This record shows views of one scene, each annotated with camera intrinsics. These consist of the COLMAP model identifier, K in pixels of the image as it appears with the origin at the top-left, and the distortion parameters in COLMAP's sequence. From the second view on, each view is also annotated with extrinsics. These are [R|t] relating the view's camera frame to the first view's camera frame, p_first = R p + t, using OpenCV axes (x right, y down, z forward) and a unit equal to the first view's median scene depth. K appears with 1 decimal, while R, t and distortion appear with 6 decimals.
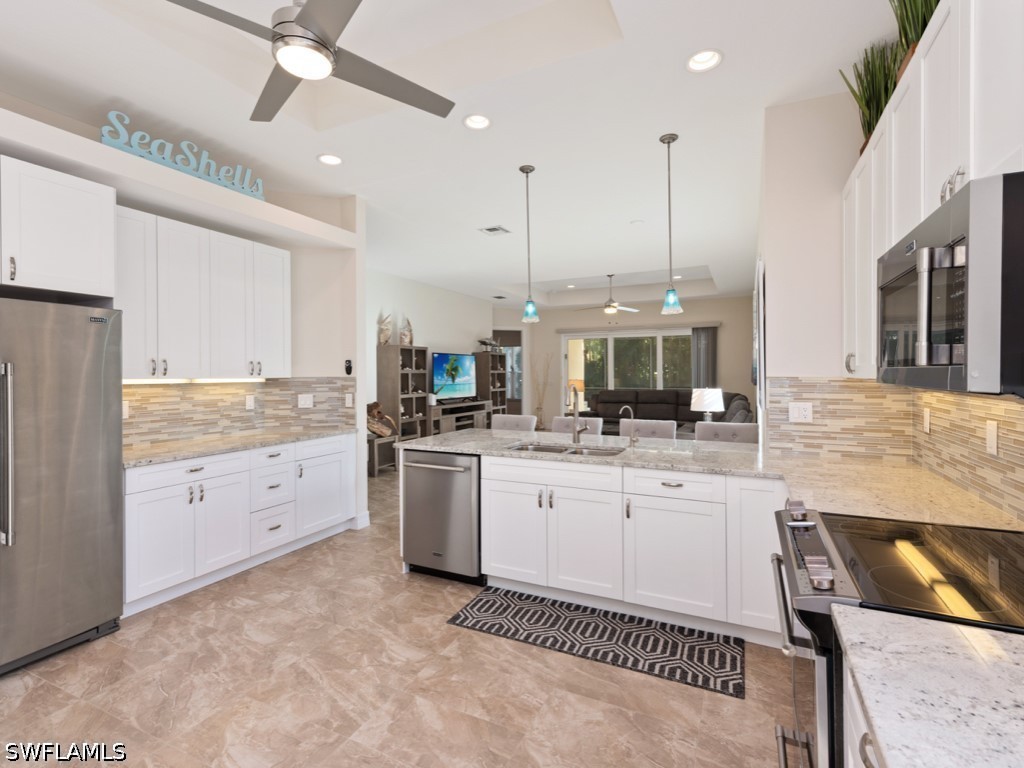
lens RADIAL K [[494.8, 0, 512.0], [0, 494.8, 384.0], [0, 0, 1]] dist [0.000042, -0.000036]
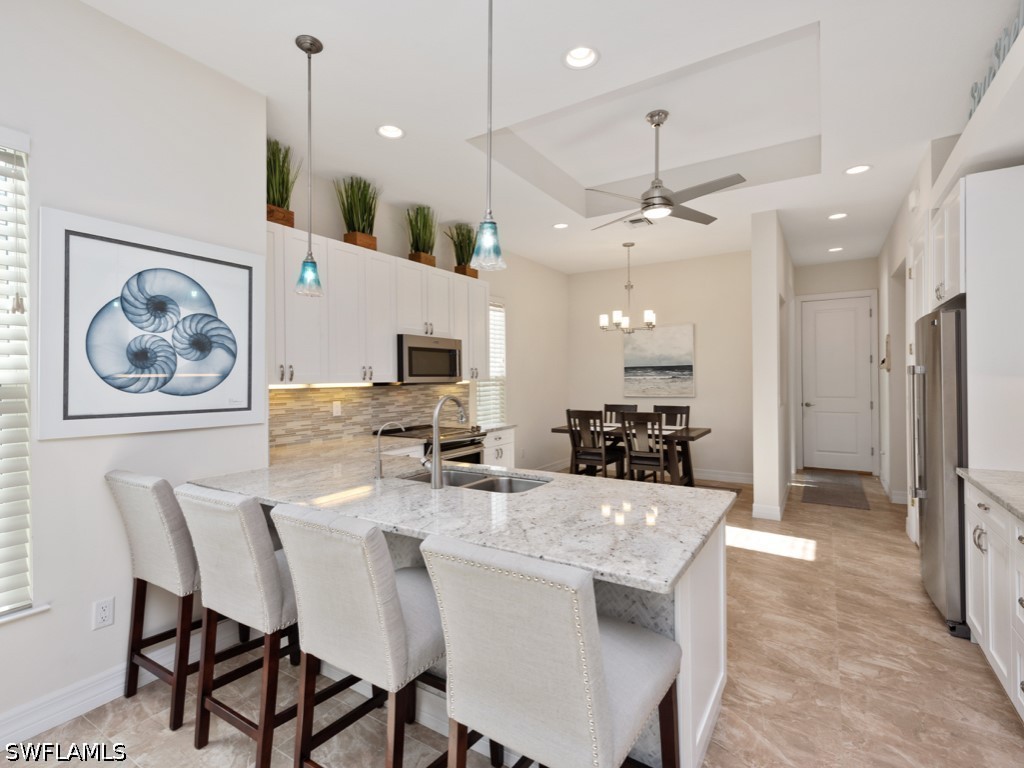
lens RADIAL K [[494.8, 0, 512.0], [0, 494.8, 384.0], [0, 0, 1]] dist [0.000042, -0.000036]
pose [[-0.992578, 0.007888, 0.121350, -0.051448], [0.011614, 0.999482, 0.030025, -0.036294], [-0.121050, 0.031212, -0.992156, 1.911680]]
